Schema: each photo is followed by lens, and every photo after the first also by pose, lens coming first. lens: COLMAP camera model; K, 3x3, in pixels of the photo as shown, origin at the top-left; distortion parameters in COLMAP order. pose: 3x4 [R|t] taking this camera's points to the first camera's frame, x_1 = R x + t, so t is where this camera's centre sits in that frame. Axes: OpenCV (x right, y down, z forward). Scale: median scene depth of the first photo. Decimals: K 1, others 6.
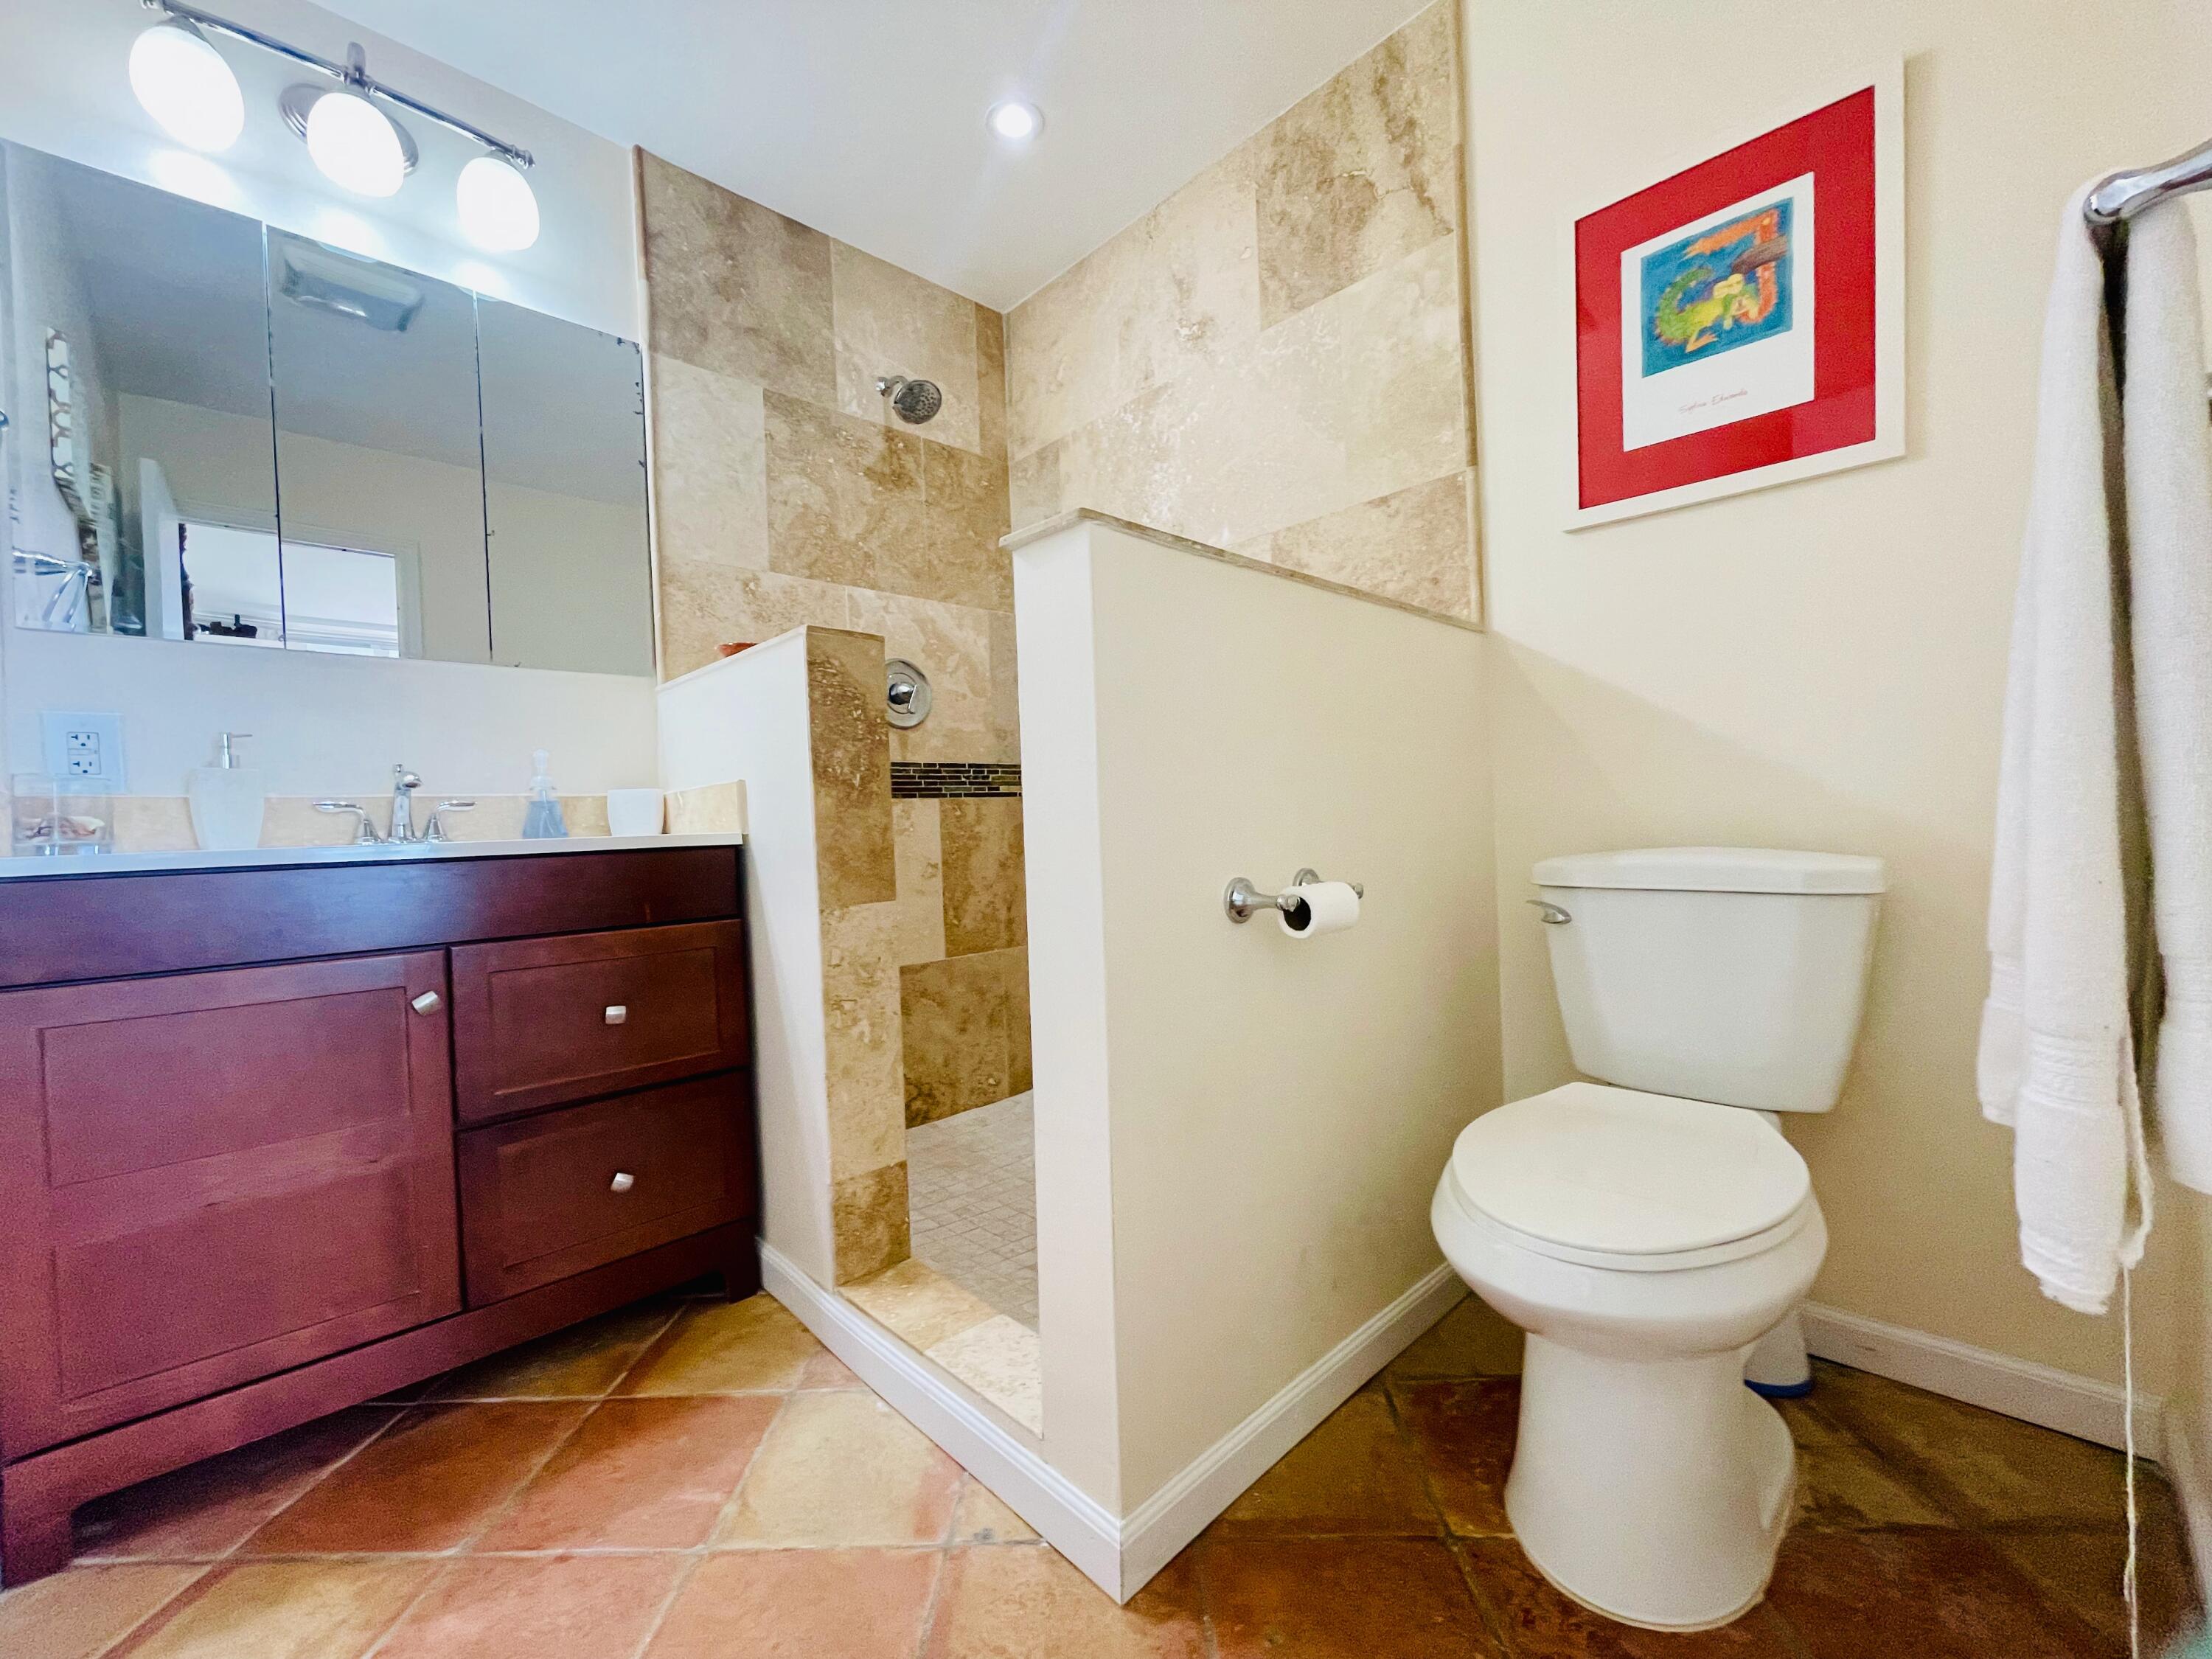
lens RADIAL K [[883.8, 0, 1108.1], [0, 883.8, 827.8], [0, 0, 1]] dist [0.006456, -0.001010]
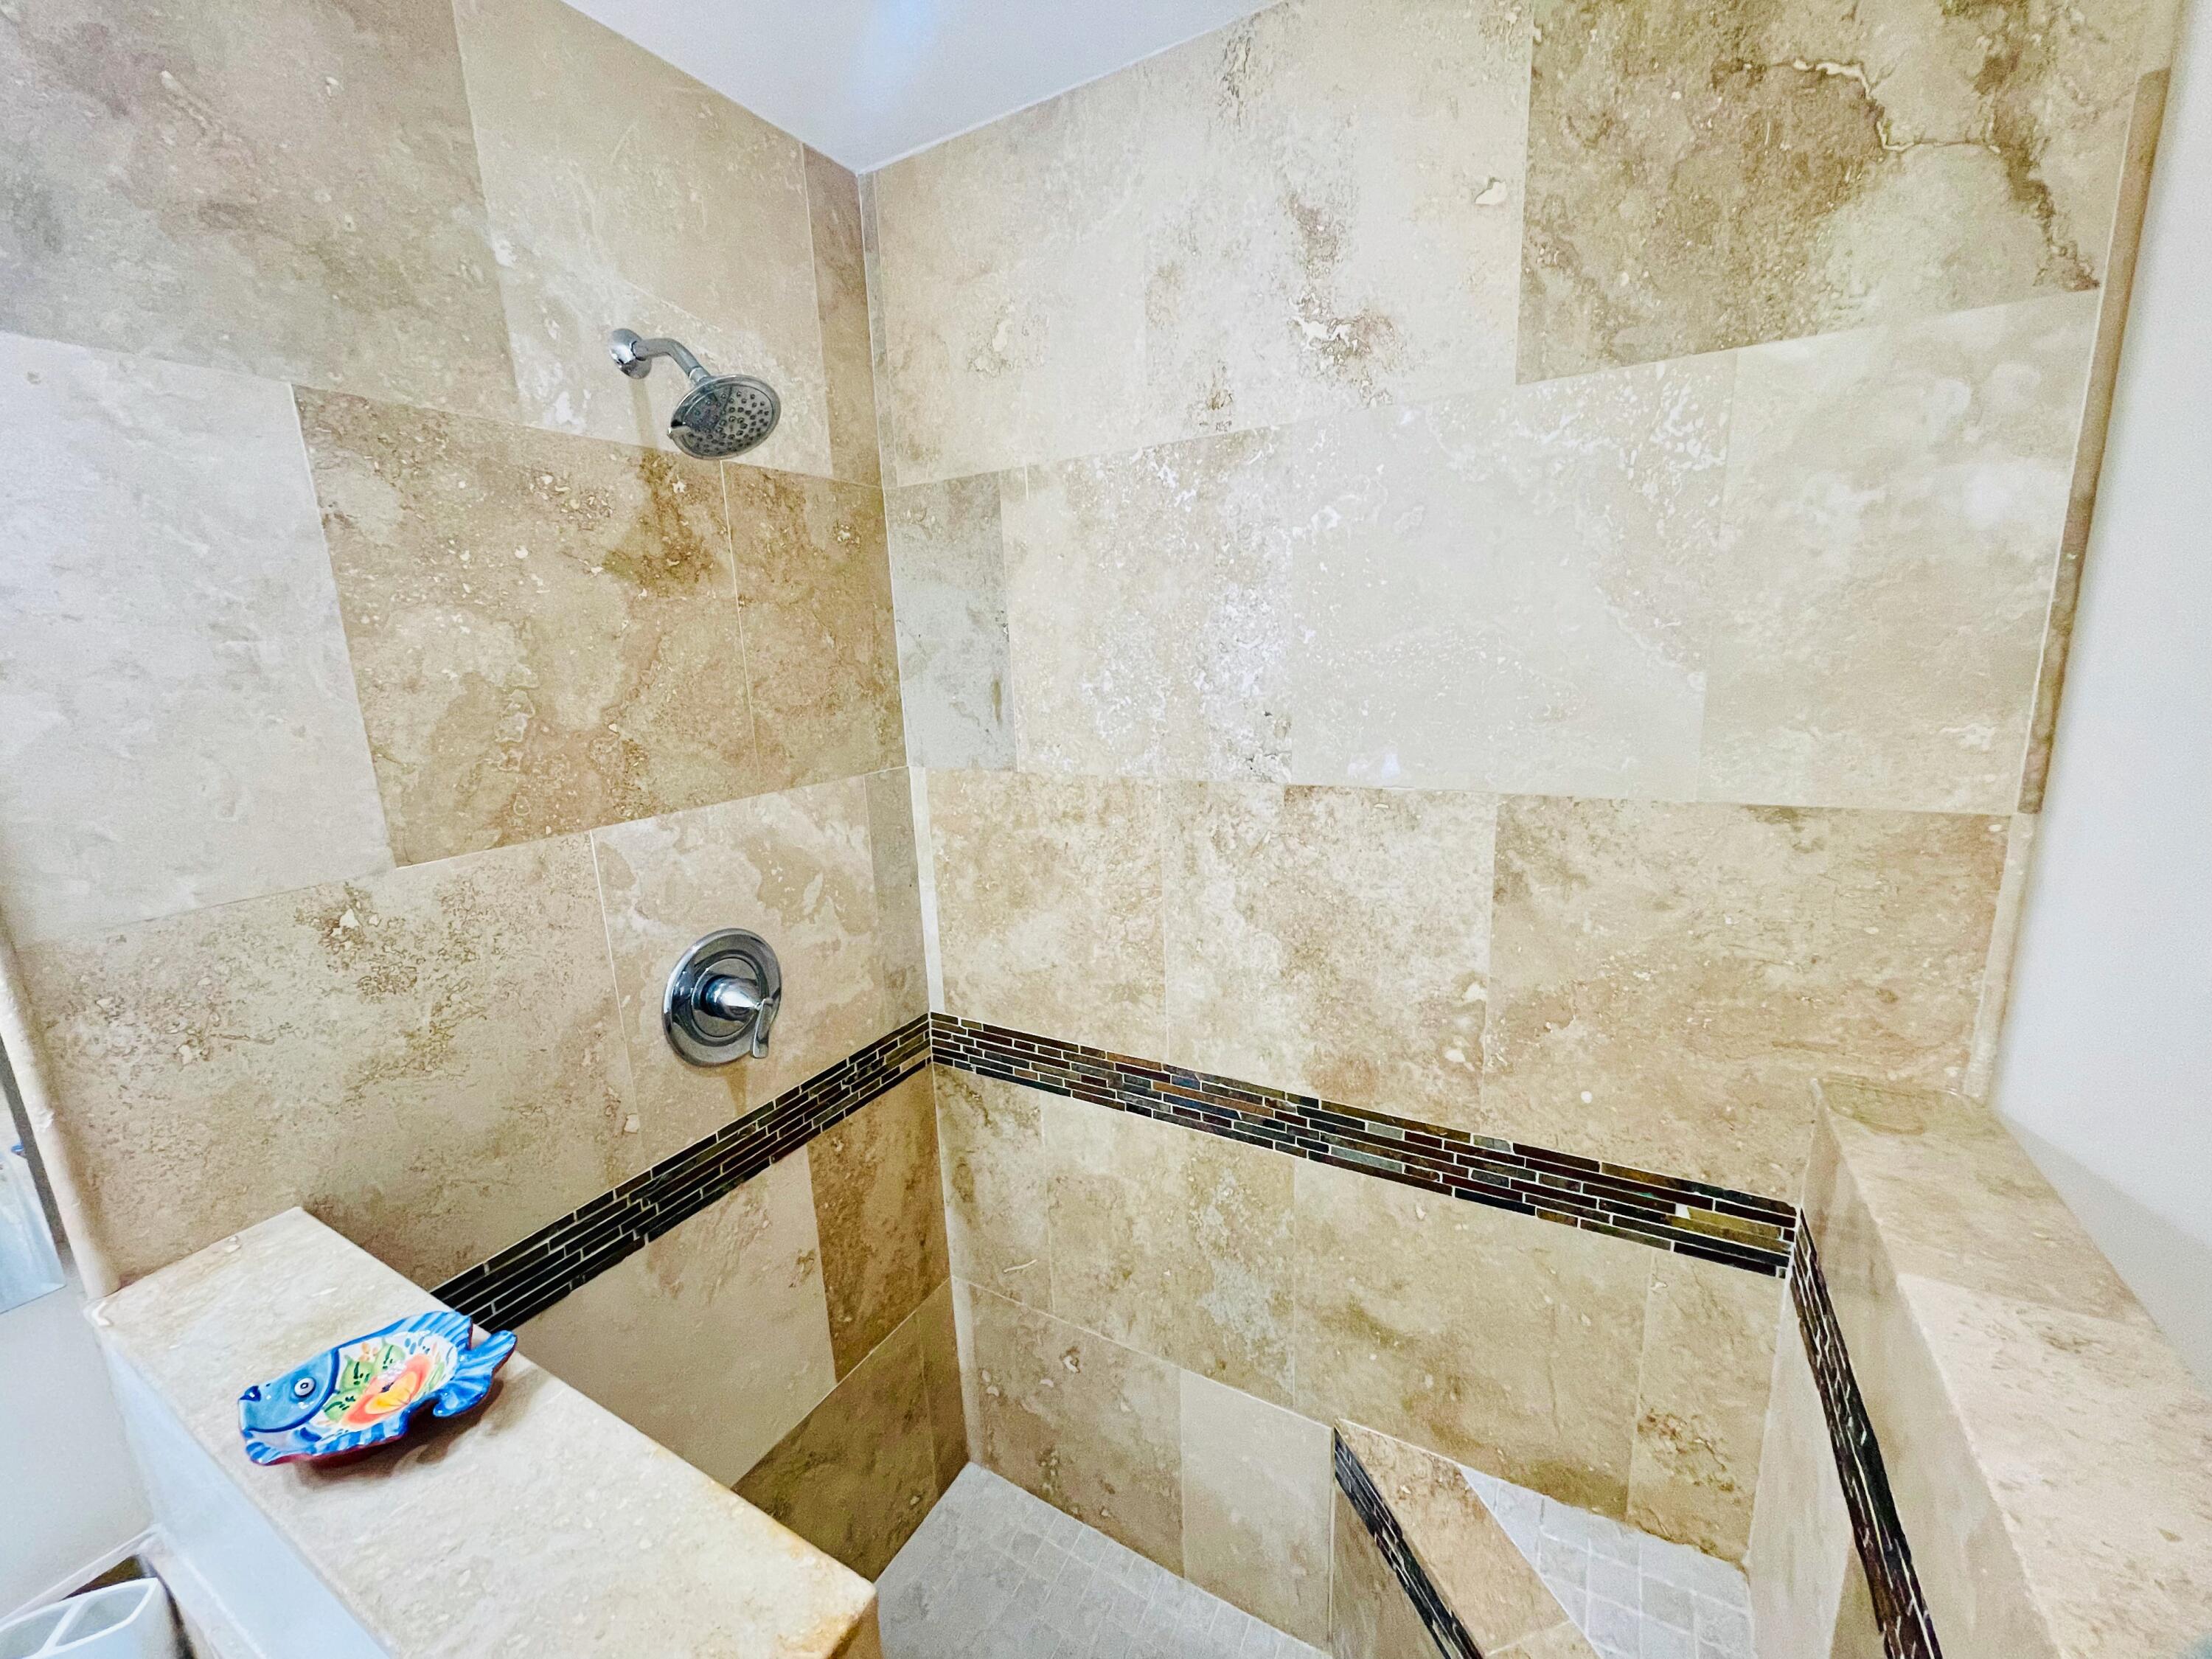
lens RADIAL K [[883.8, 0, 1101.2], [0, 883.8, 837.0], [0, 0, 1]] dist [0.006456, -0.001010]
pose [[0.960829, -0.055495, 0.271529, -0.169976], [0.002296, 0.981307, 0.192434, -0.366660], [-0.277133, -0.184272, 0.942996, 0.500621]]
